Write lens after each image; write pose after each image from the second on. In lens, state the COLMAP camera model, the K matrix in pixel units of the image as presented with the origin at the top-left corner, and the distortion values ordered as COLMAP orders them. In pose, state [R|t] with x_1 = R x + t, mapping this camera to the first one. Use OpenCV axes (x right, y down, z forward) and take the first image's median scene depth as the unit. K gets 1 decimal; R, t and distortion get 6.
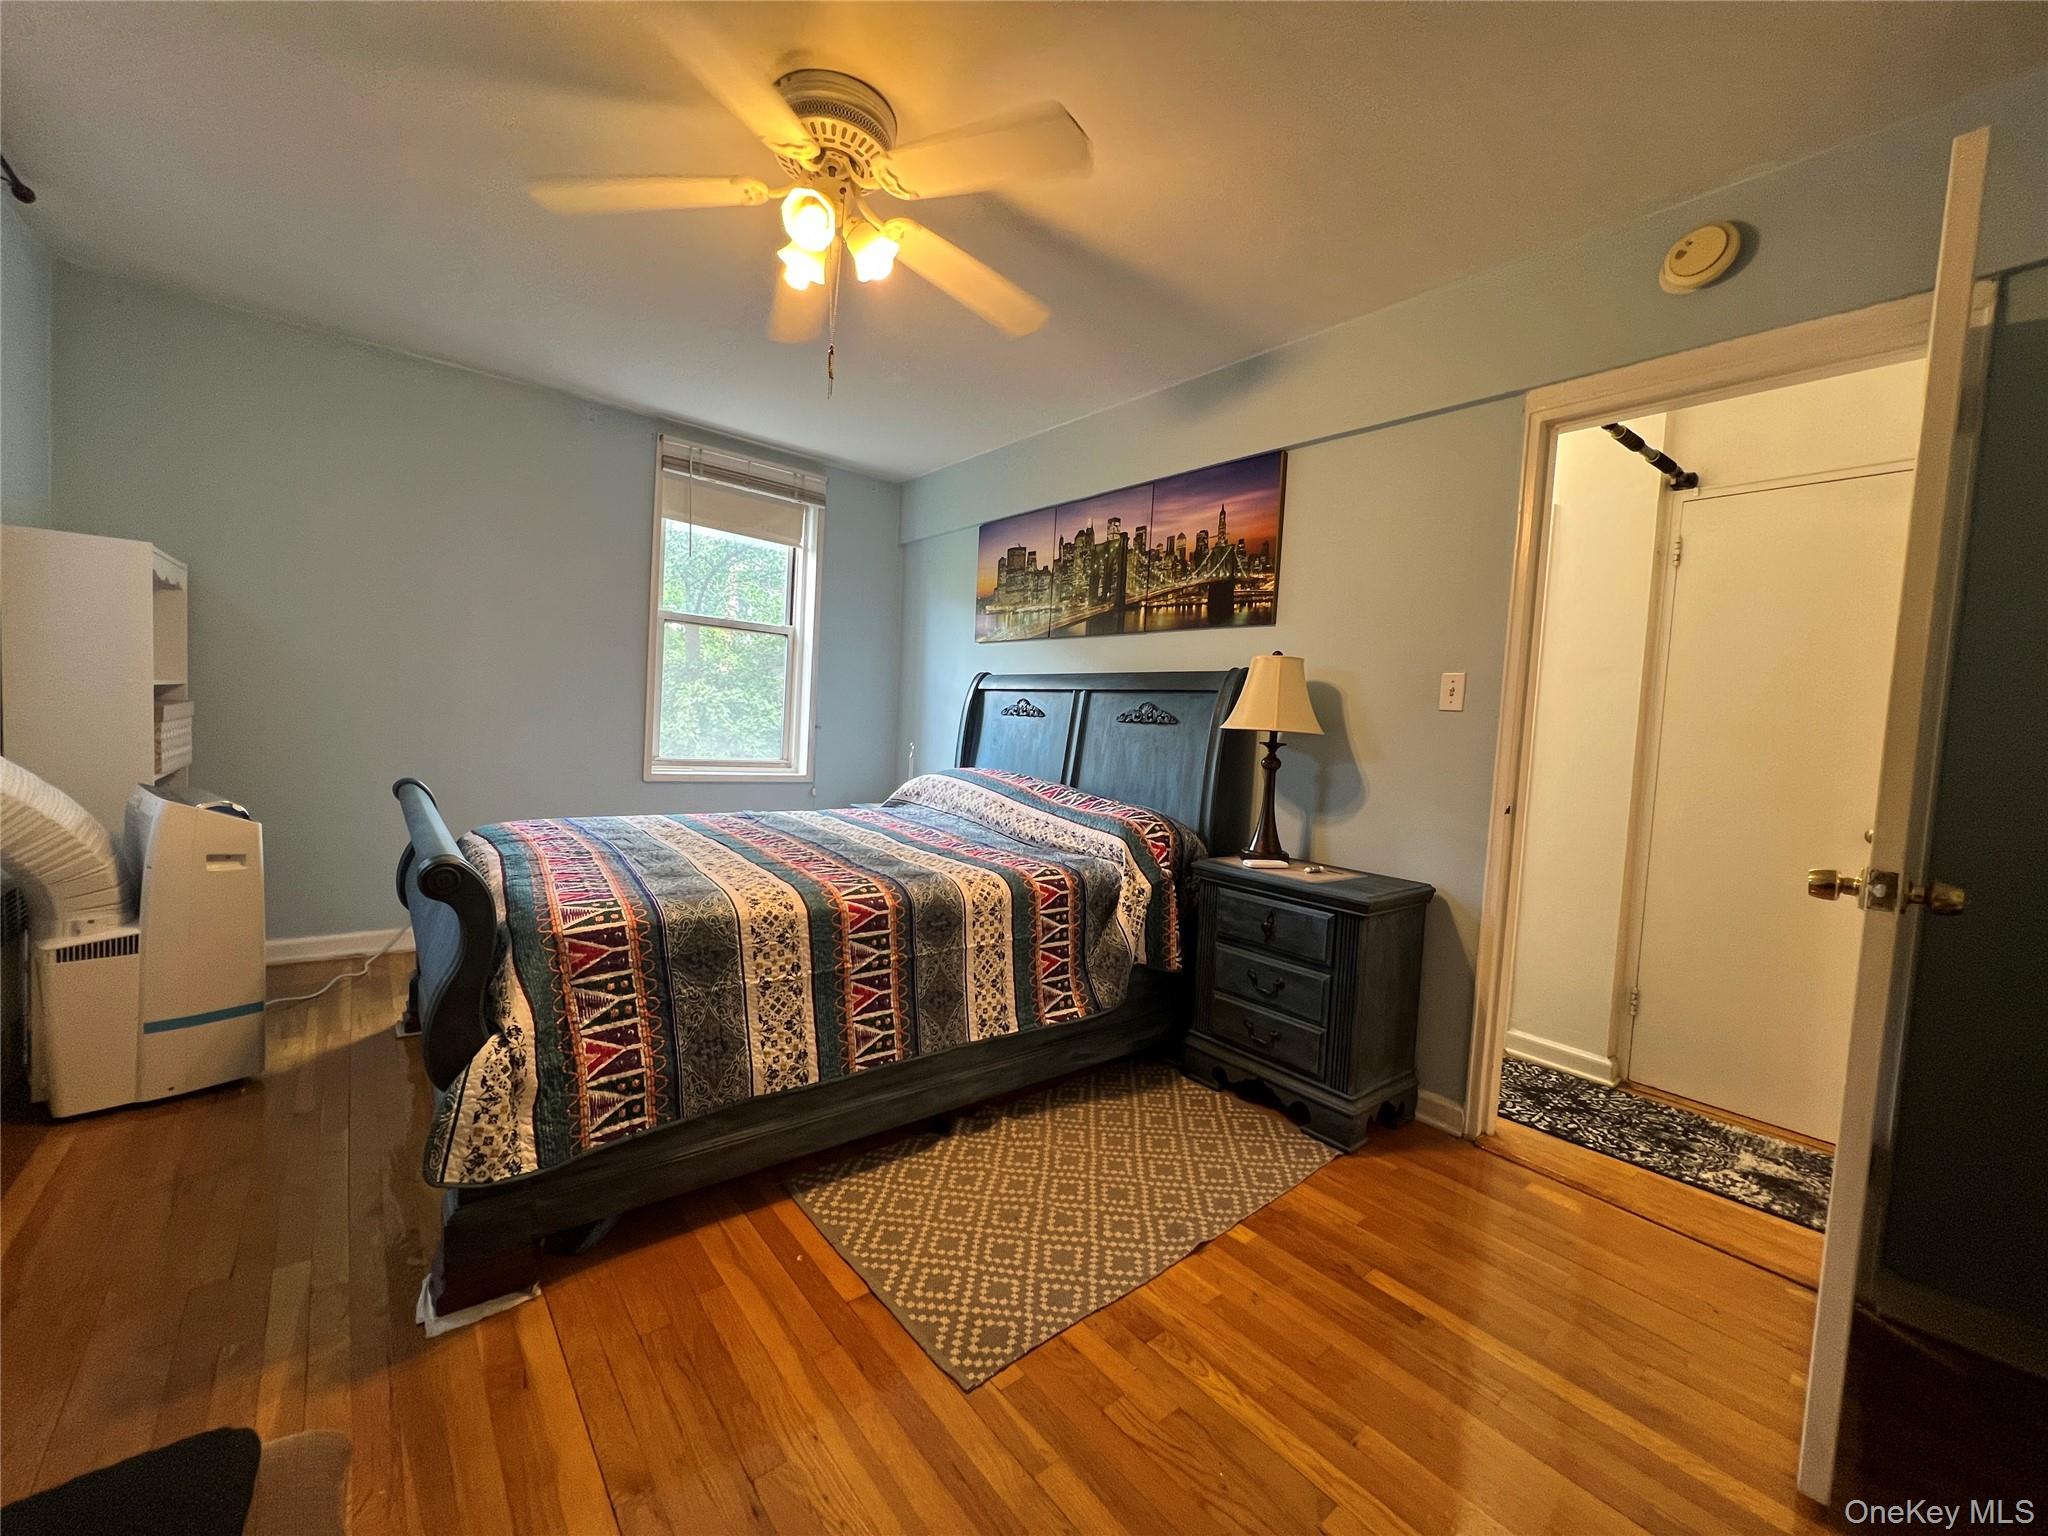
lens RADIAL K [[818.2, 0, 1024.7], [0, 818.2, 771.4], [0, 0, 1]] dist [-0.002238, -0.000552]
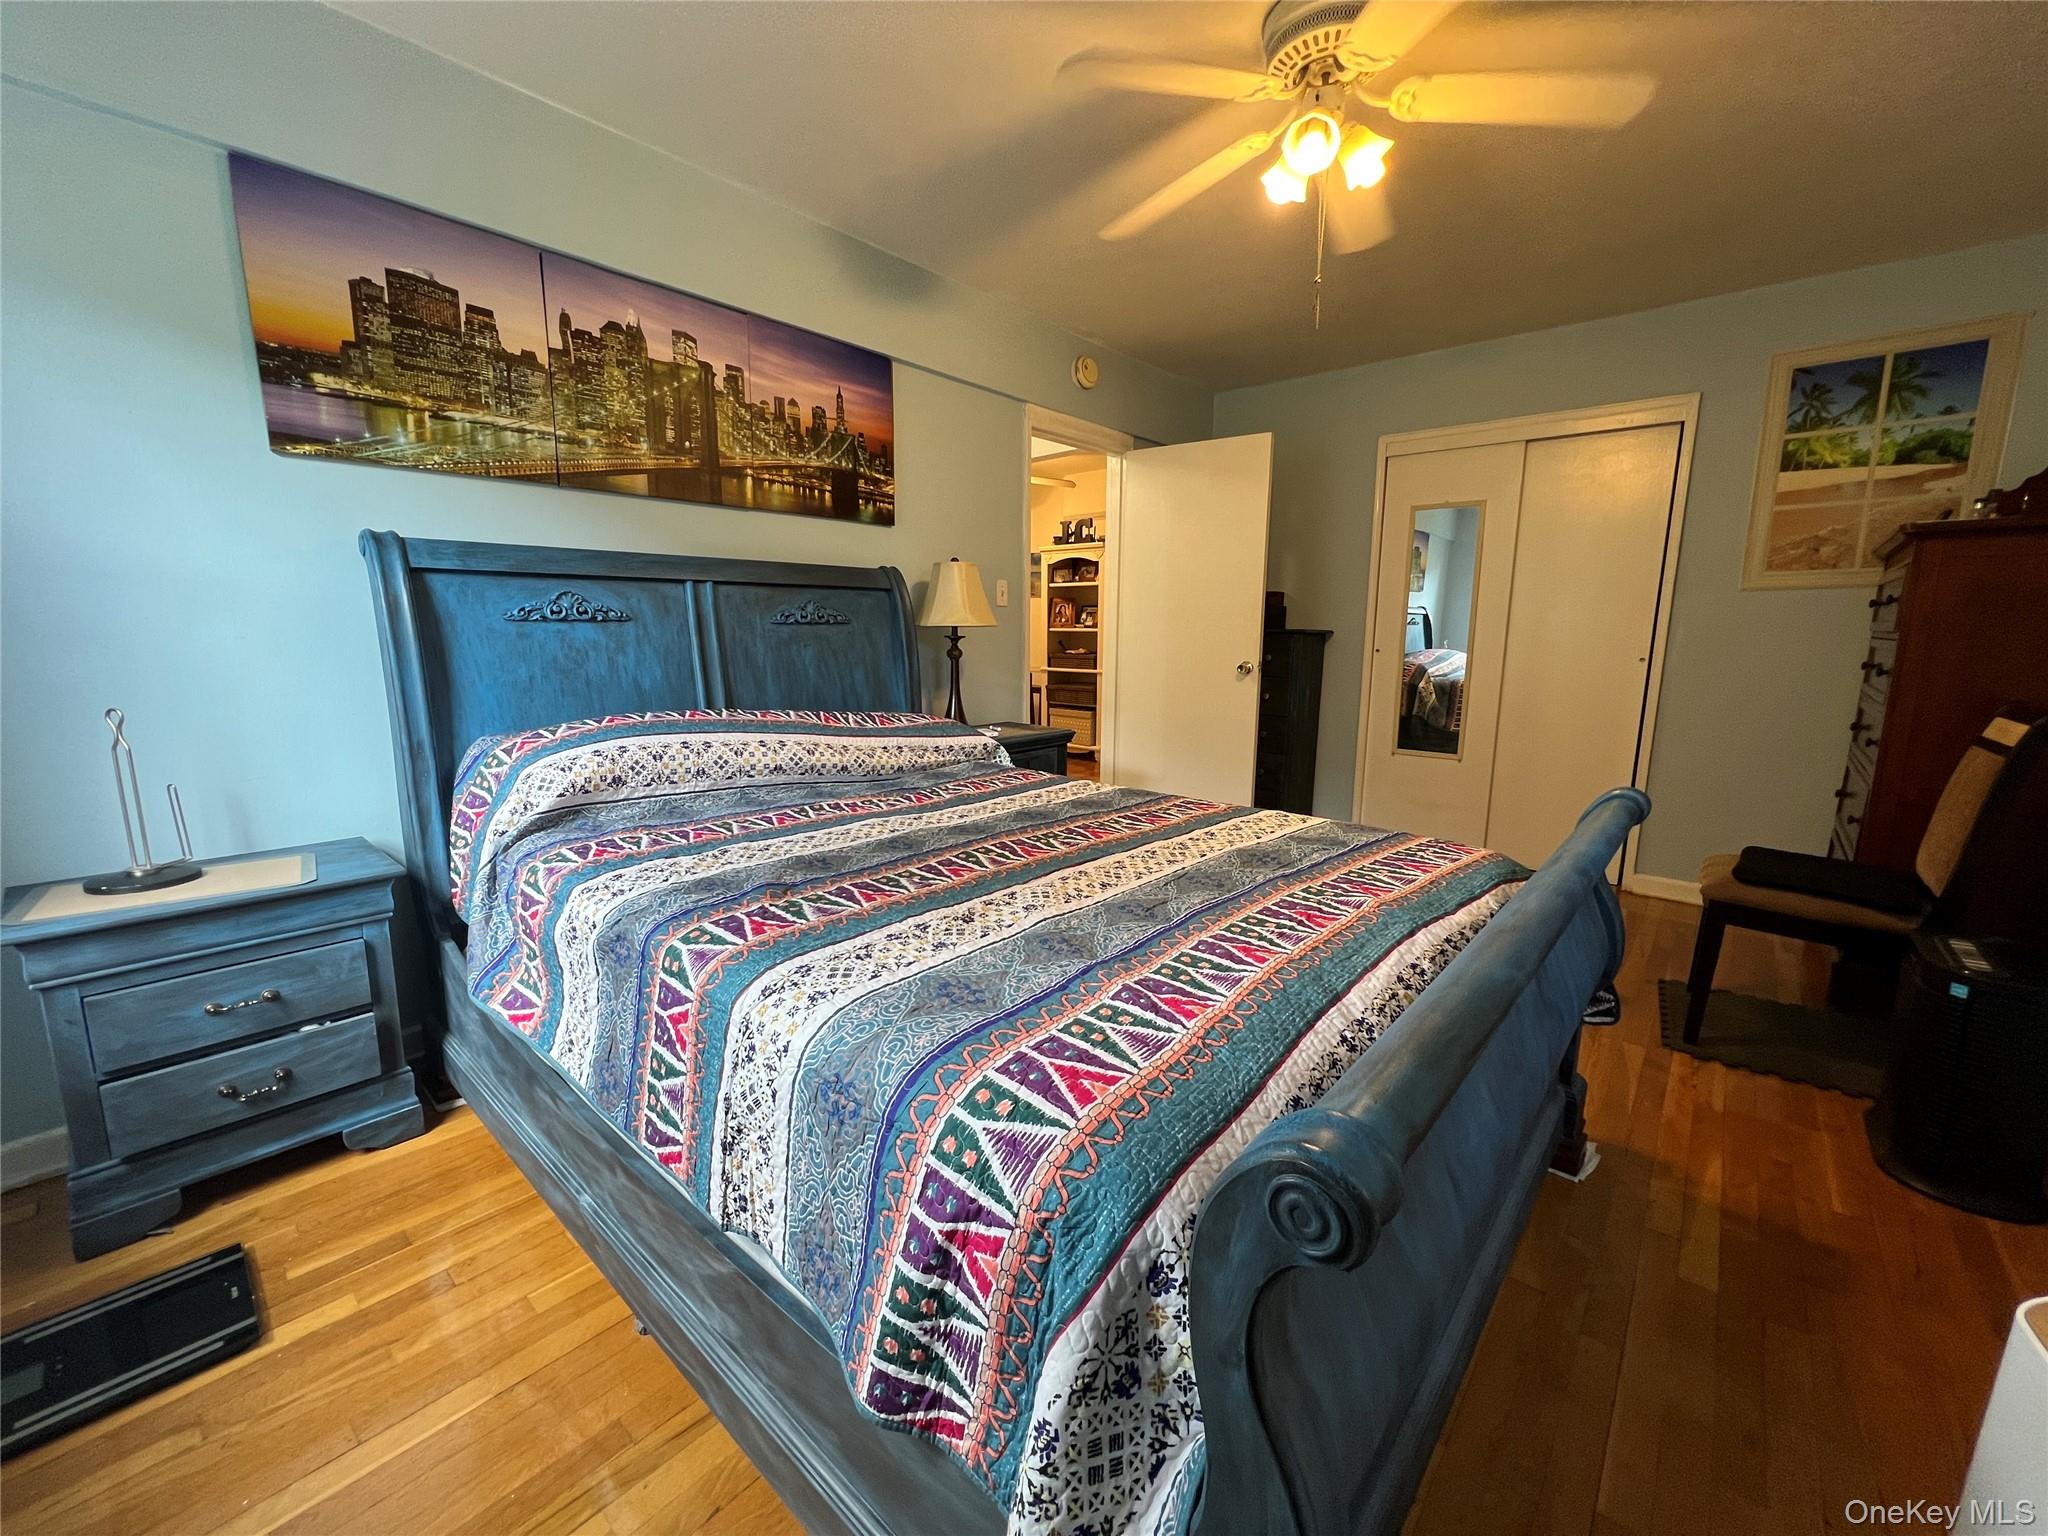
lens RADIAL K [[818.2, 0, 1037.7], [0, 818.2, 767.9], [0, 0, 1]] dist [-0.002238, -0.000552]
pose [[-0.166993, -0.220560, 0.960972, -0.846922], [0.050704, 0.971447, 0.231776, -0.110948], [-0.984653, 0.087430, -0.151042, 1.008167]]
